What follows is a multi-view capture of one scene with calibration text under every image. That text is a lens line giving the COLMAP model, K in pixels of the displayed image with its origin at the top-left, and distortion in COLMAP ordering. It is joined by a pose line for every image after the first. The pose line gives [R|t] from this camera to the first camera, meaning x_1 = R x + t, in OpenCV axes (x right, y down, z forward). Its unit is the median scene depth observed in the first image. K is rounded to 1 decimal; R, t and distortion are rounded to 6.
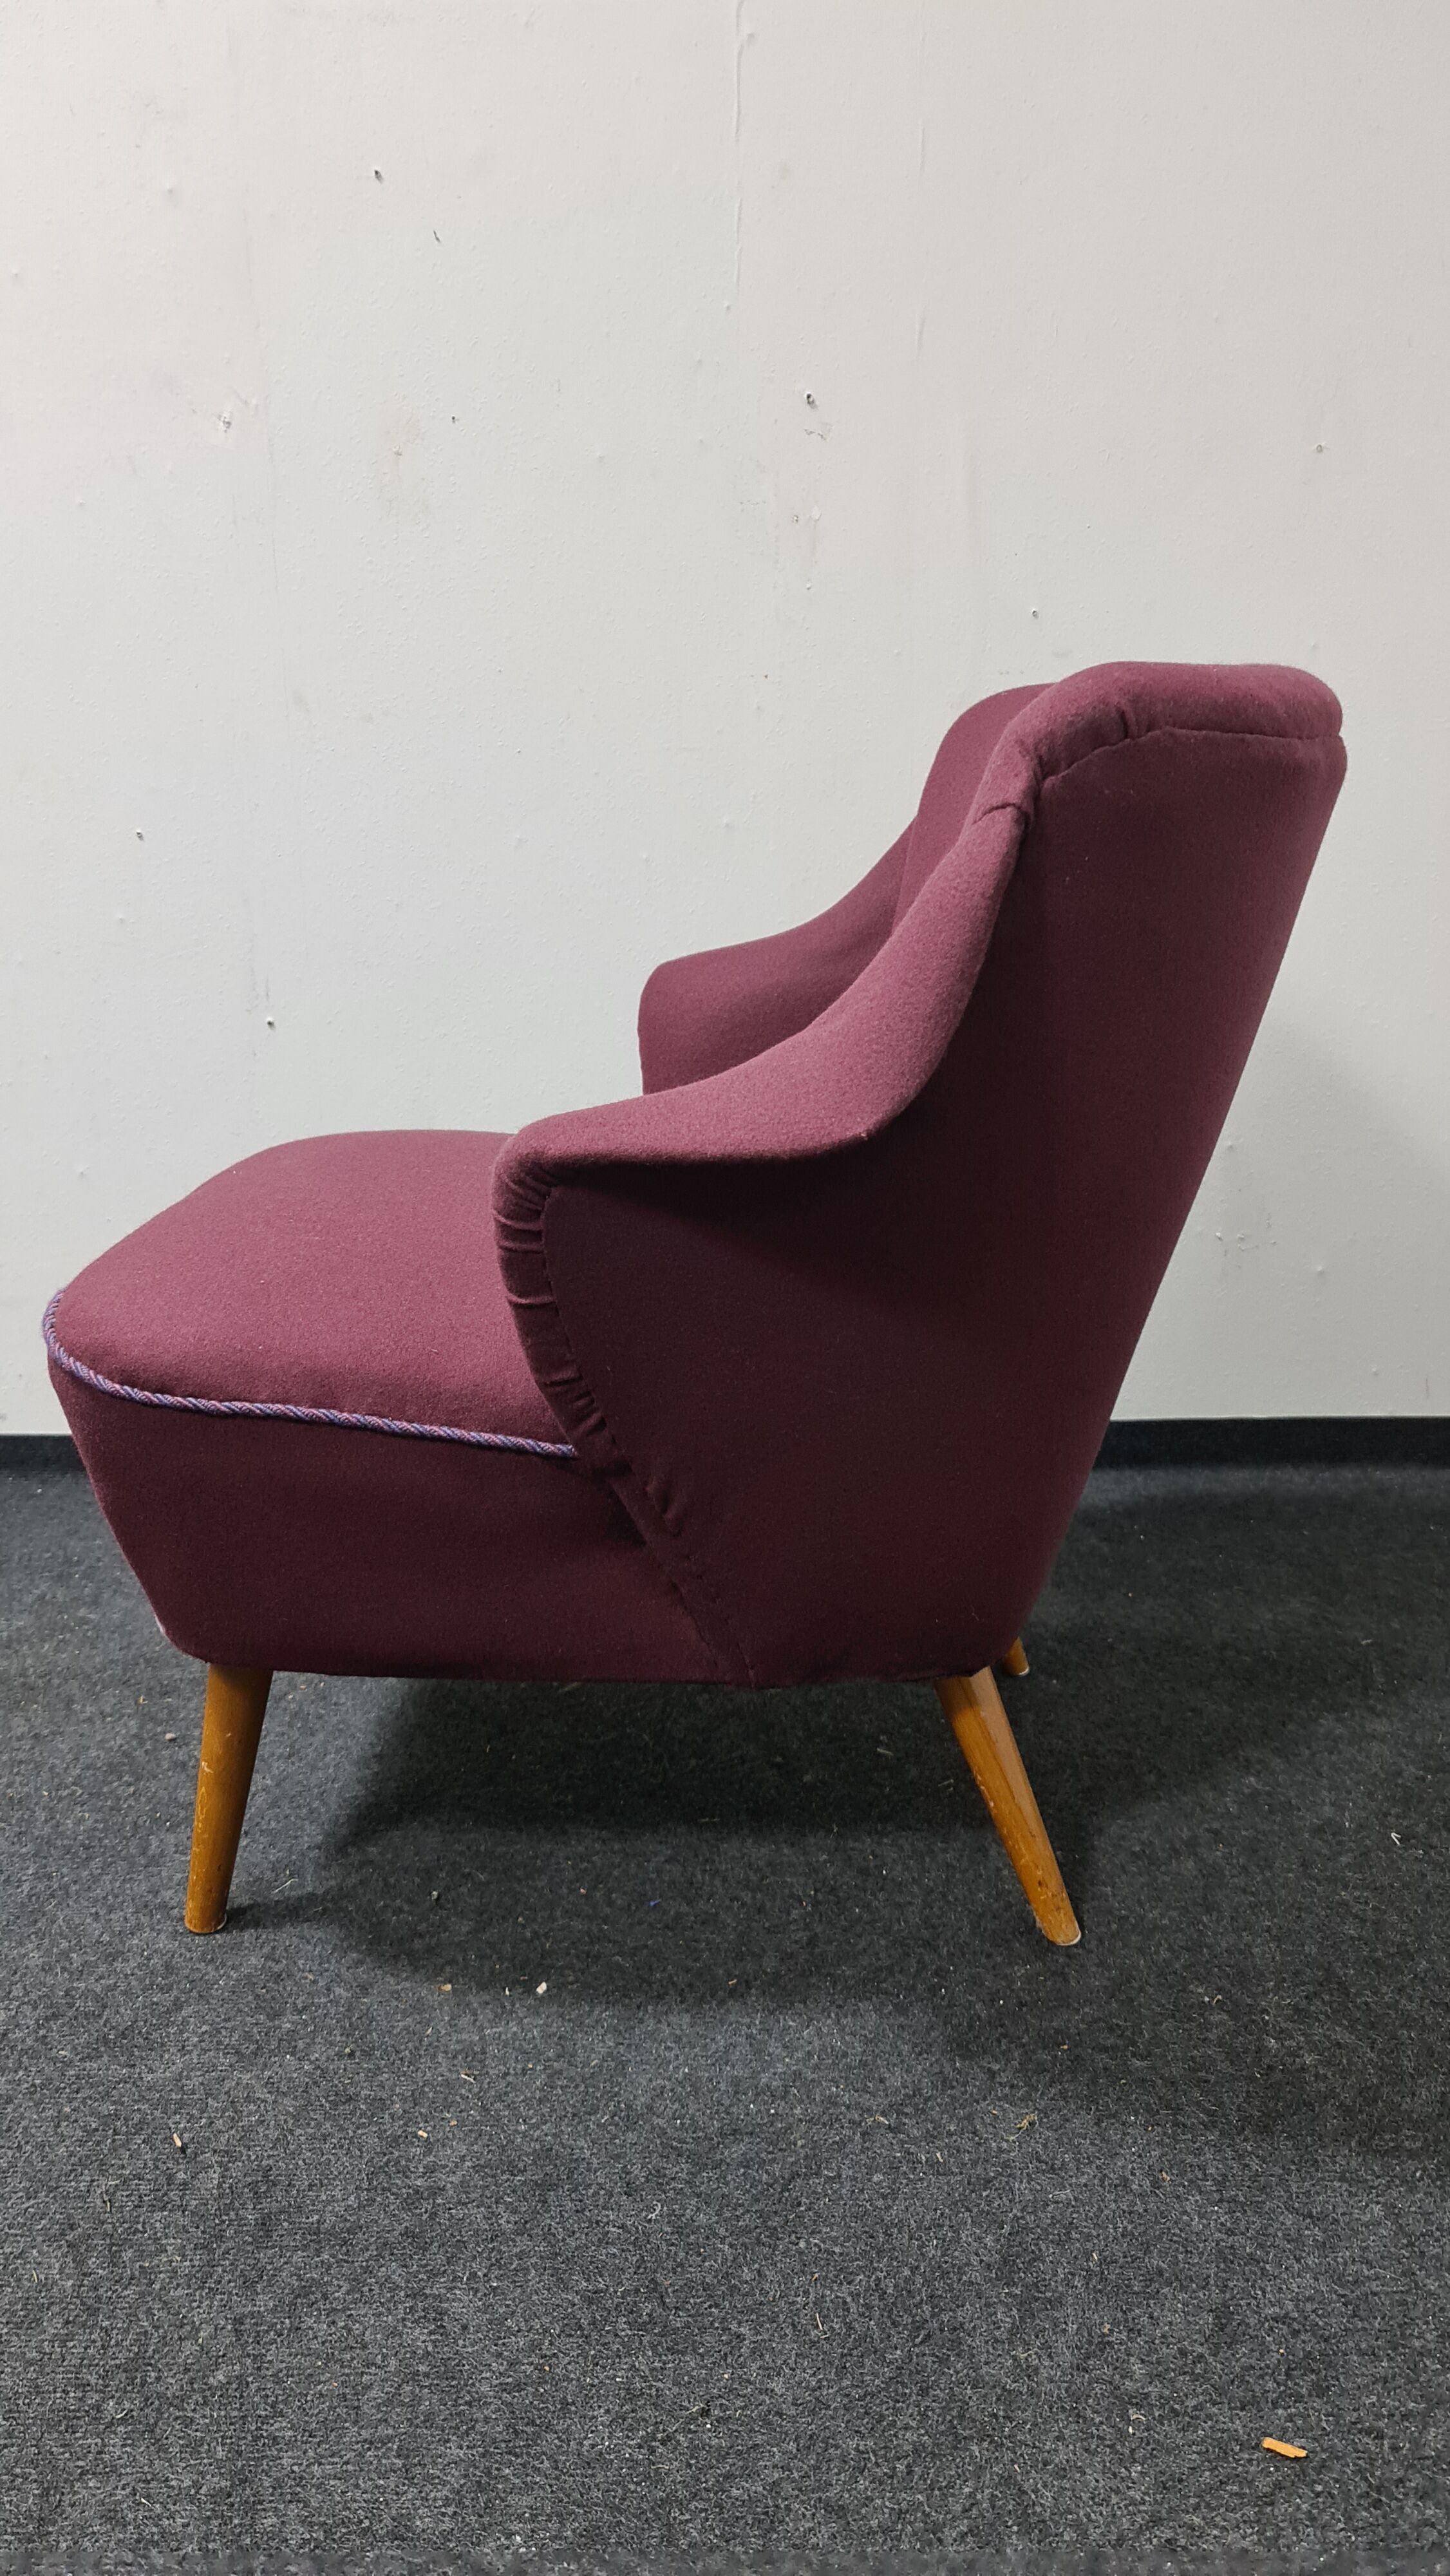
lens RADIAL K [[1893.8, 0, 711.8], [0, 1893.8, 1292.4], [0, 0, 1]] dist [0.118379, -0.150598]
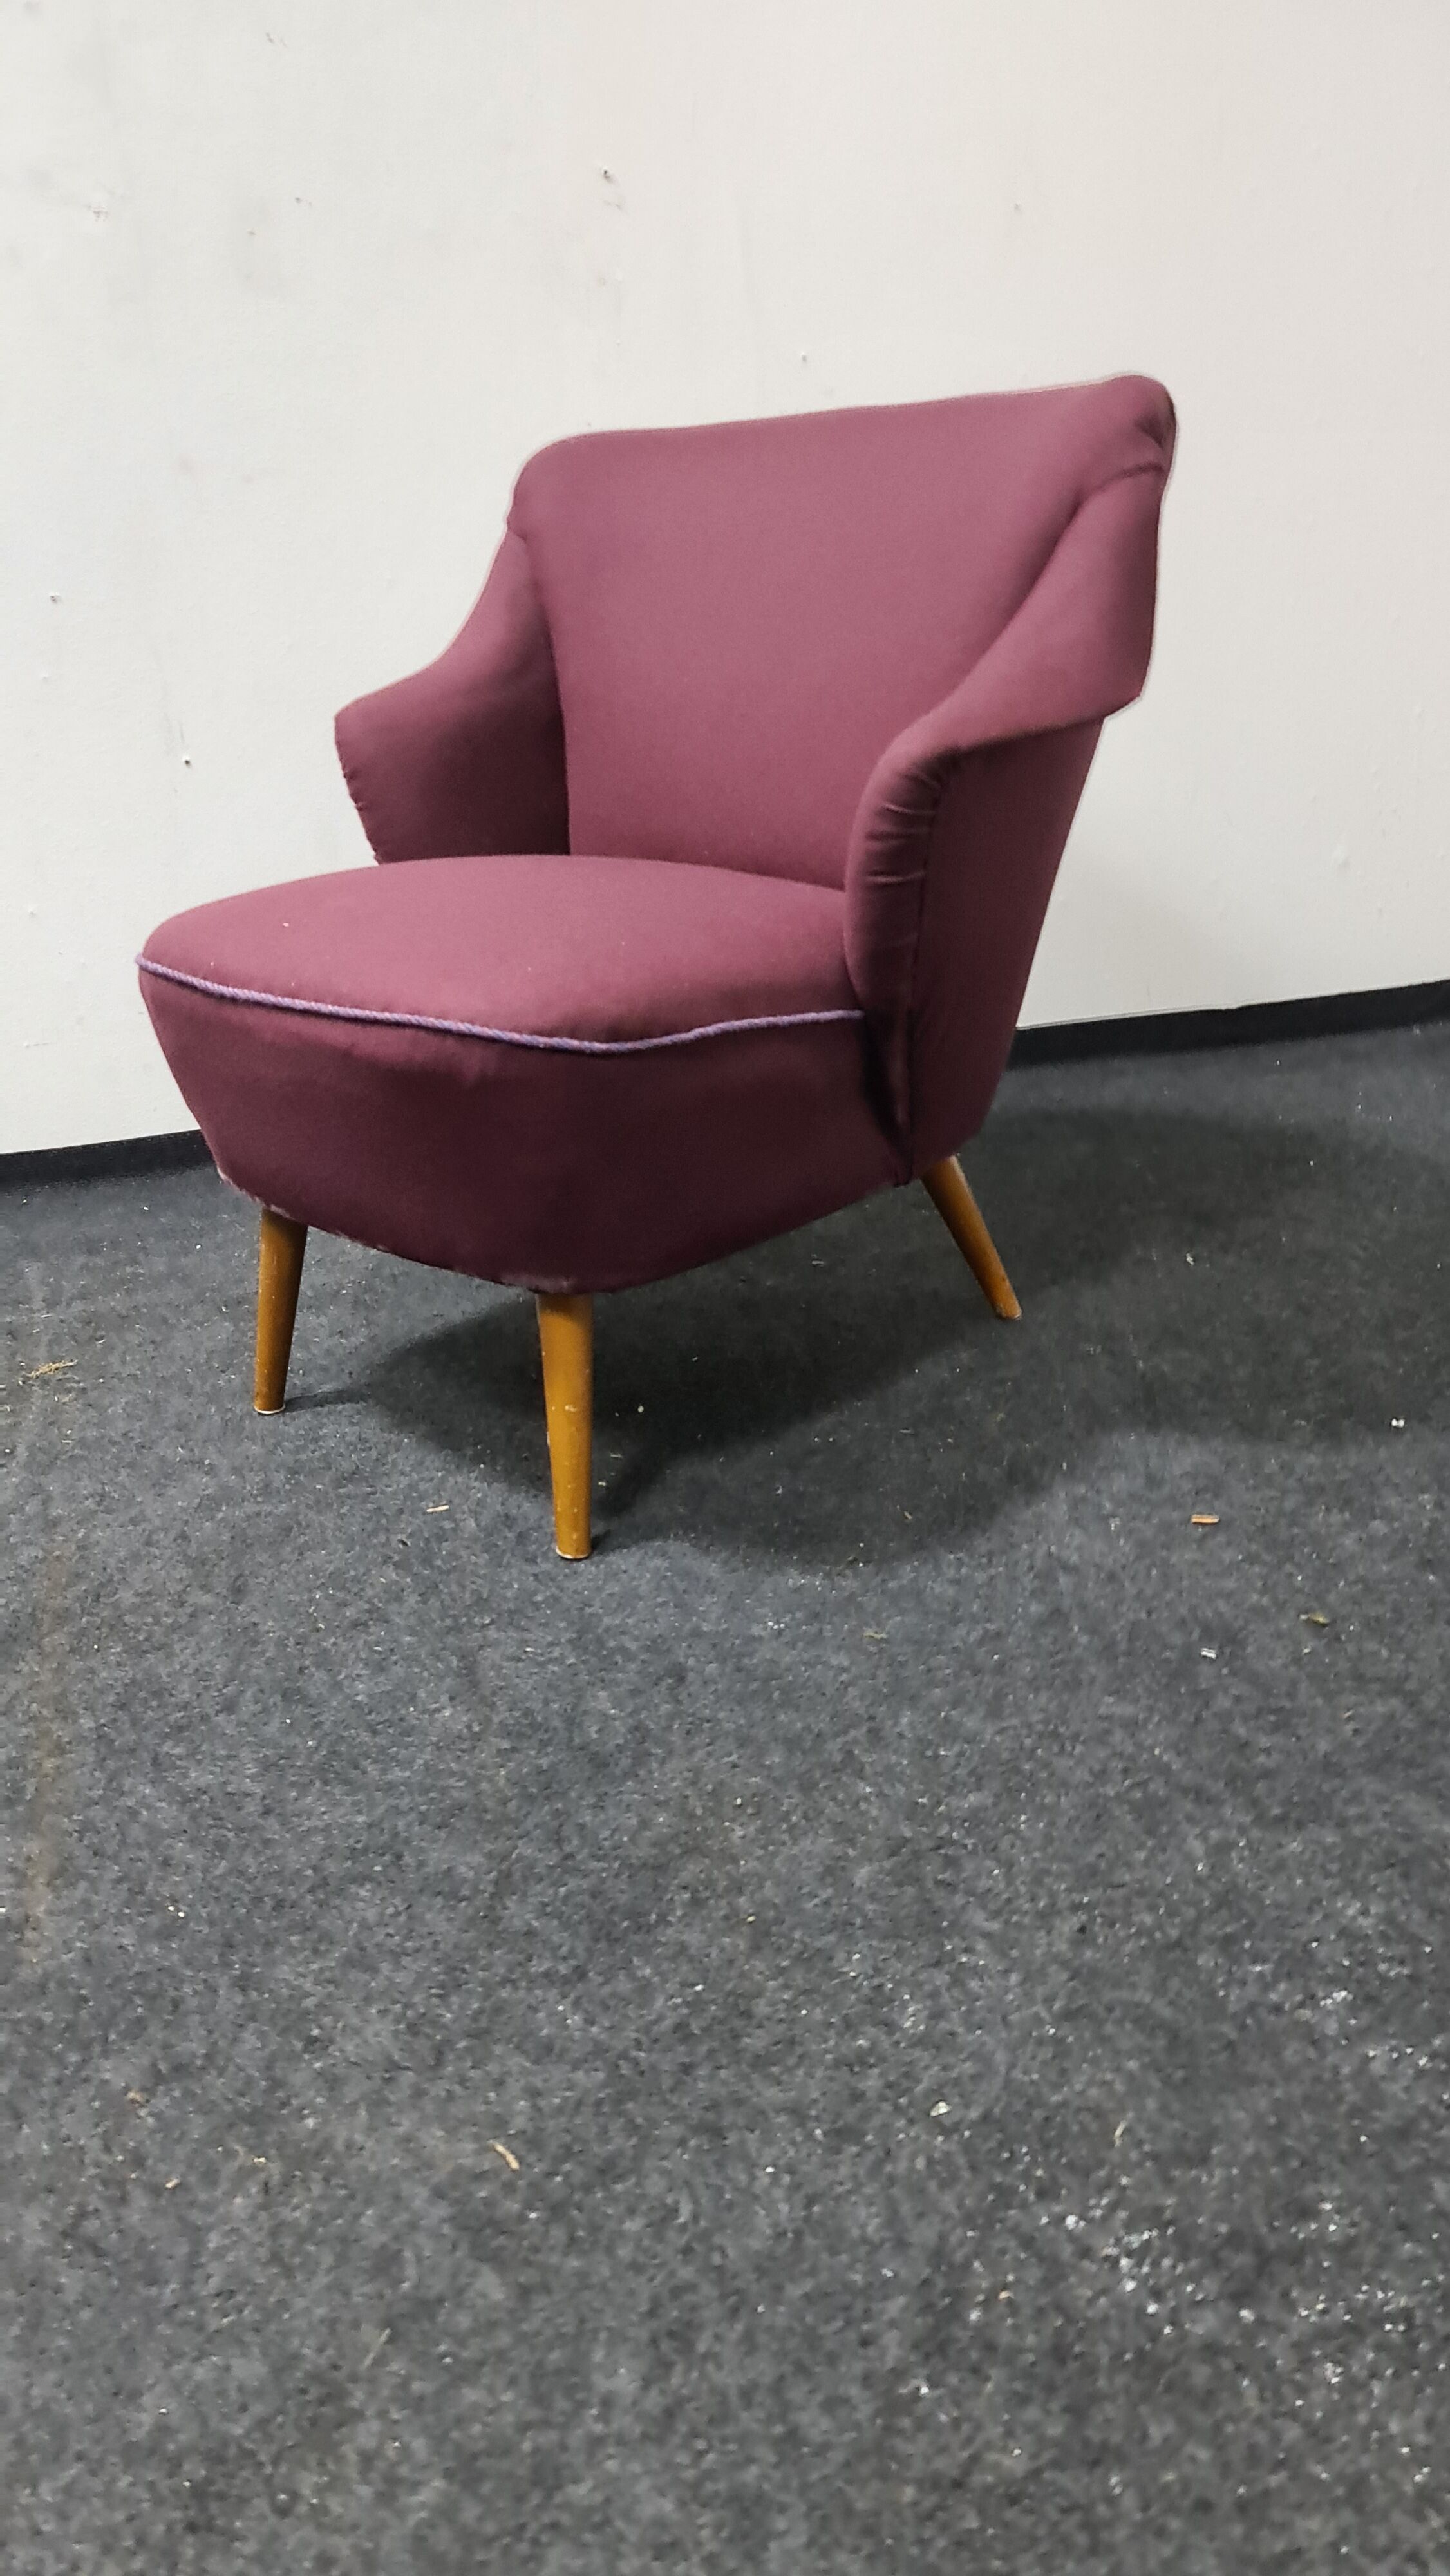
lens RADIAL K [[1986.5, 0, 669.2], [0, 1986.5, 1334.2], [0, 0, 1]] dist [0.084962, -0.077862]
pose [[0.977887, -0.130544, 0.163385, -0.372463], [0.112437, 0.986913, 0.115589, 0.179361], [-0.176336, -0.094663, 0.979768, -0.521155]]
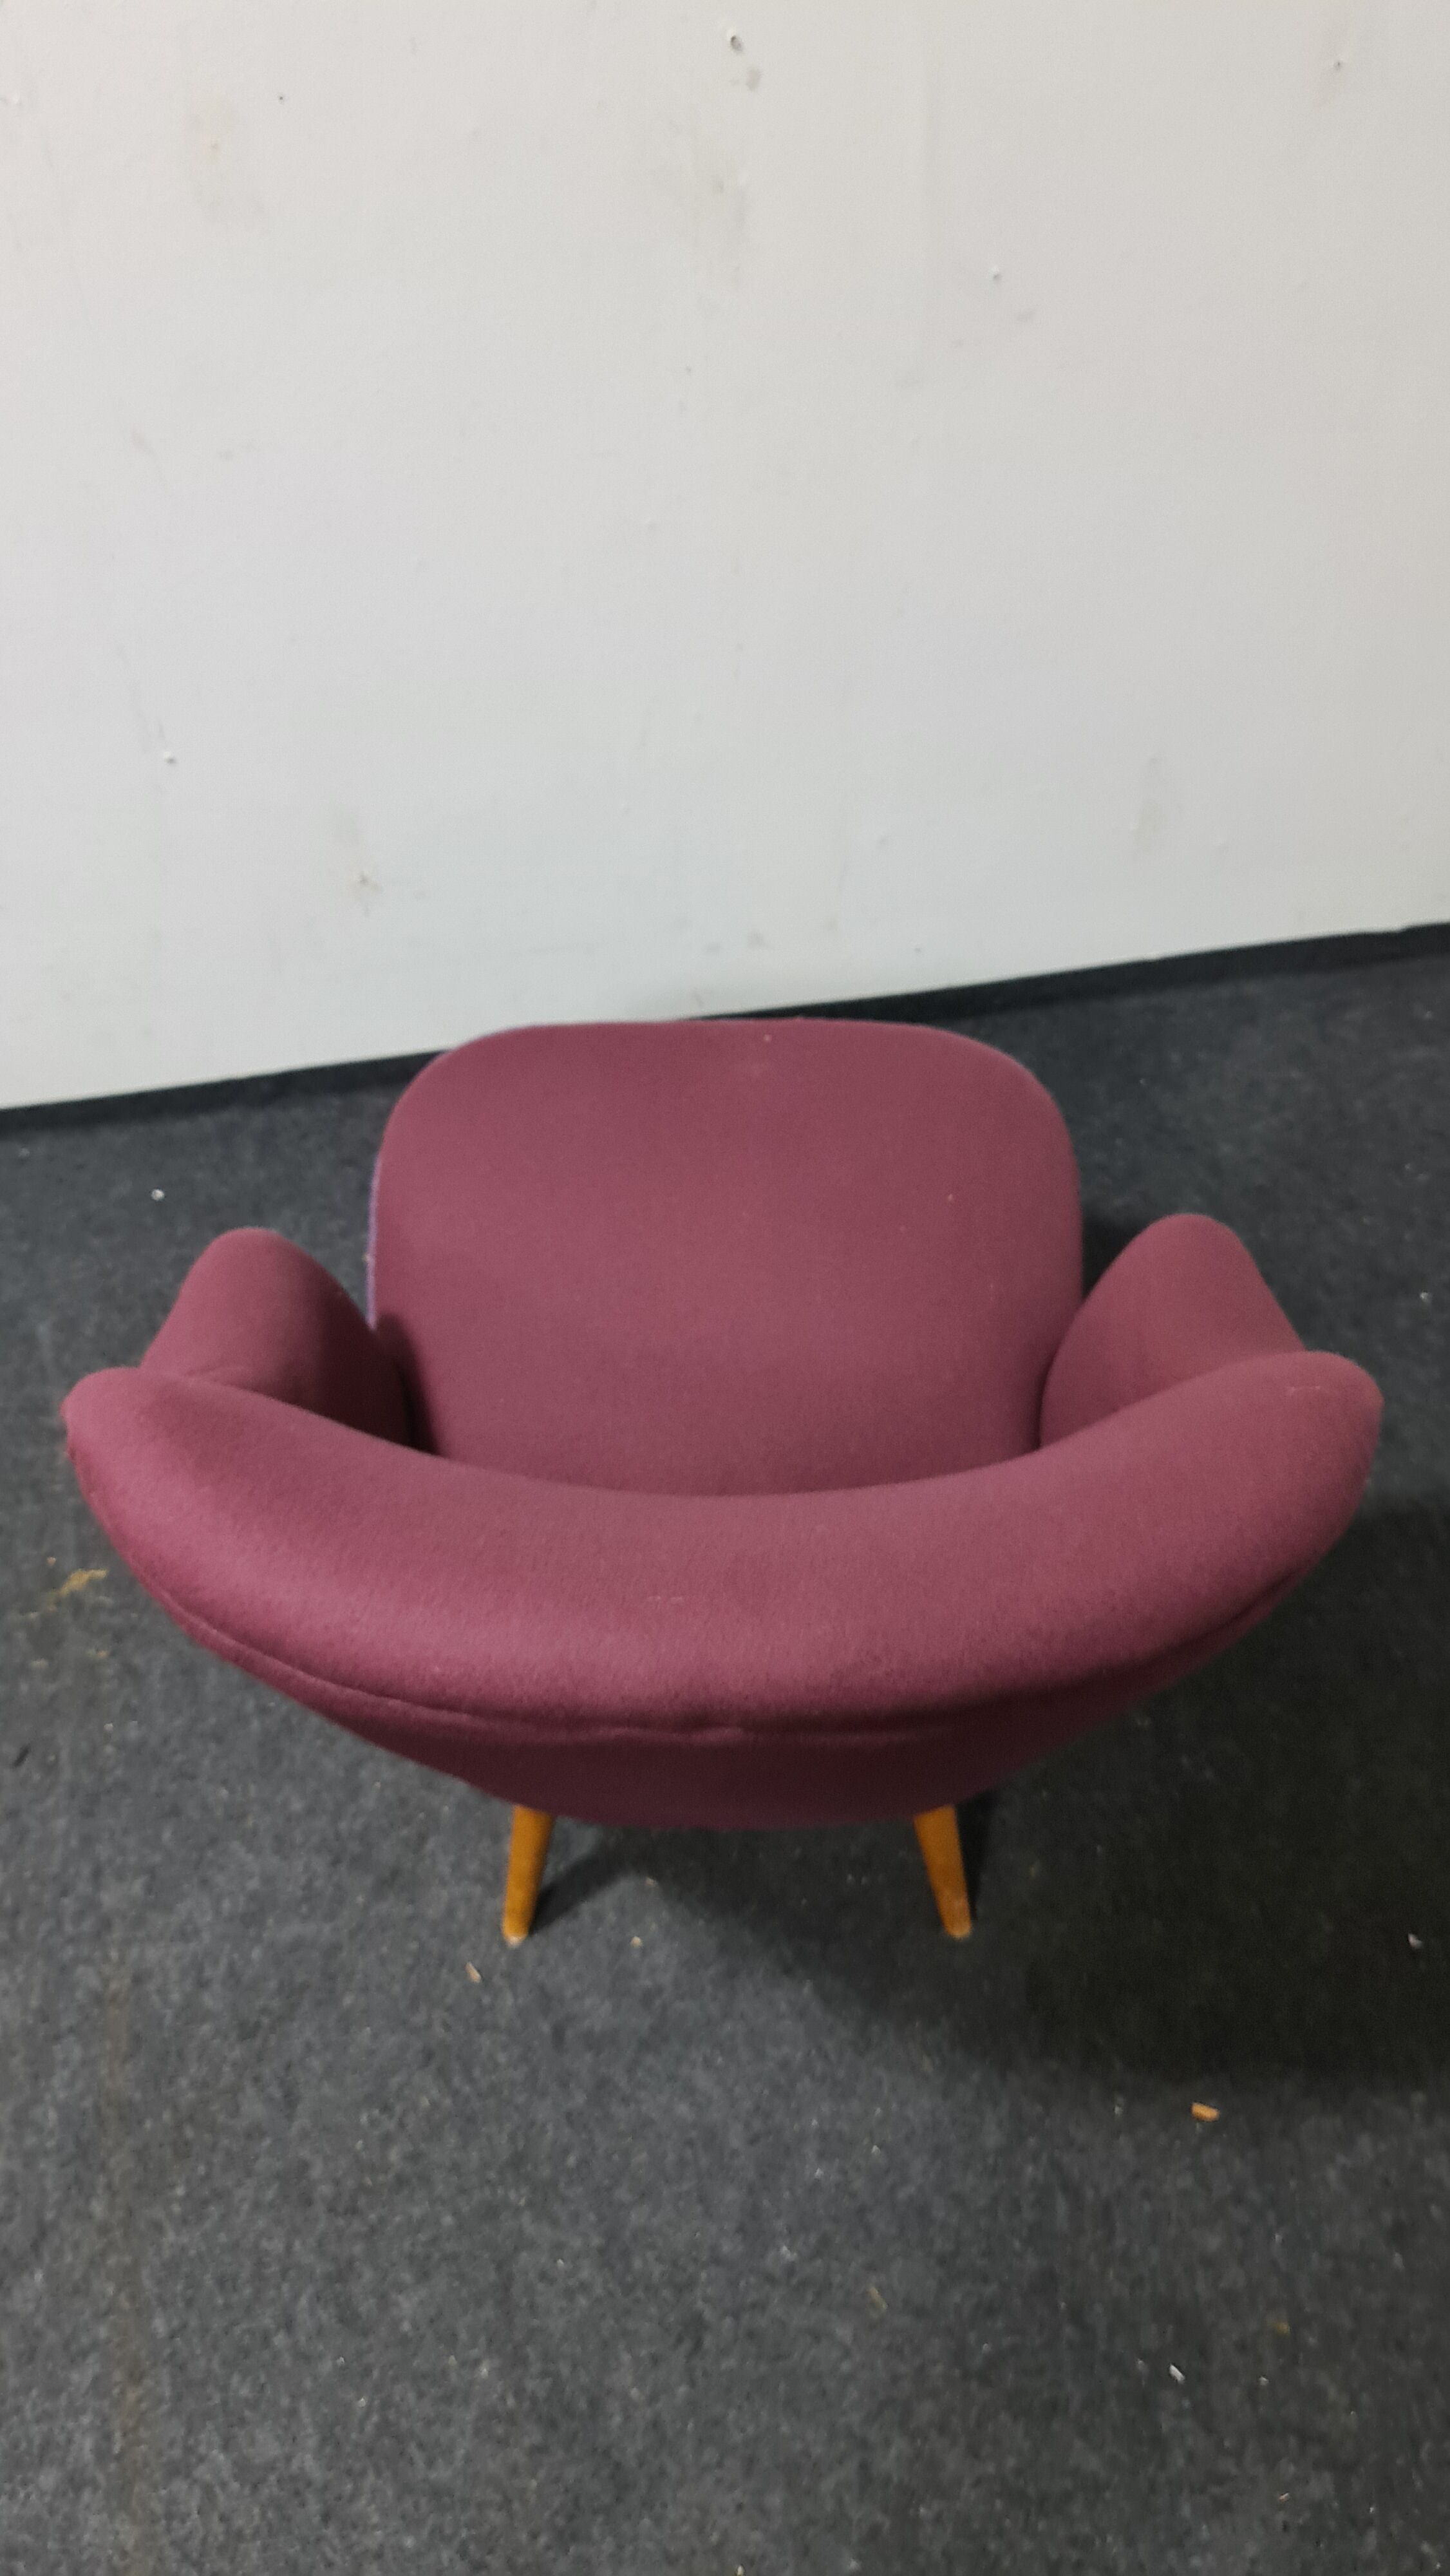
lens RADIAL K [[1958.5, 0, 717.1], [0, 1958.5, 1252.1], [0, 0, 1]] dist [0.014815, -0.001640]
pose [[0.985929, -0.136576, 0.096386, -0.183126], [0.050603, 0.793396, 0.606599, -1.013678], [-0.159319, -0.593186, 0.789144, 0.127821]]
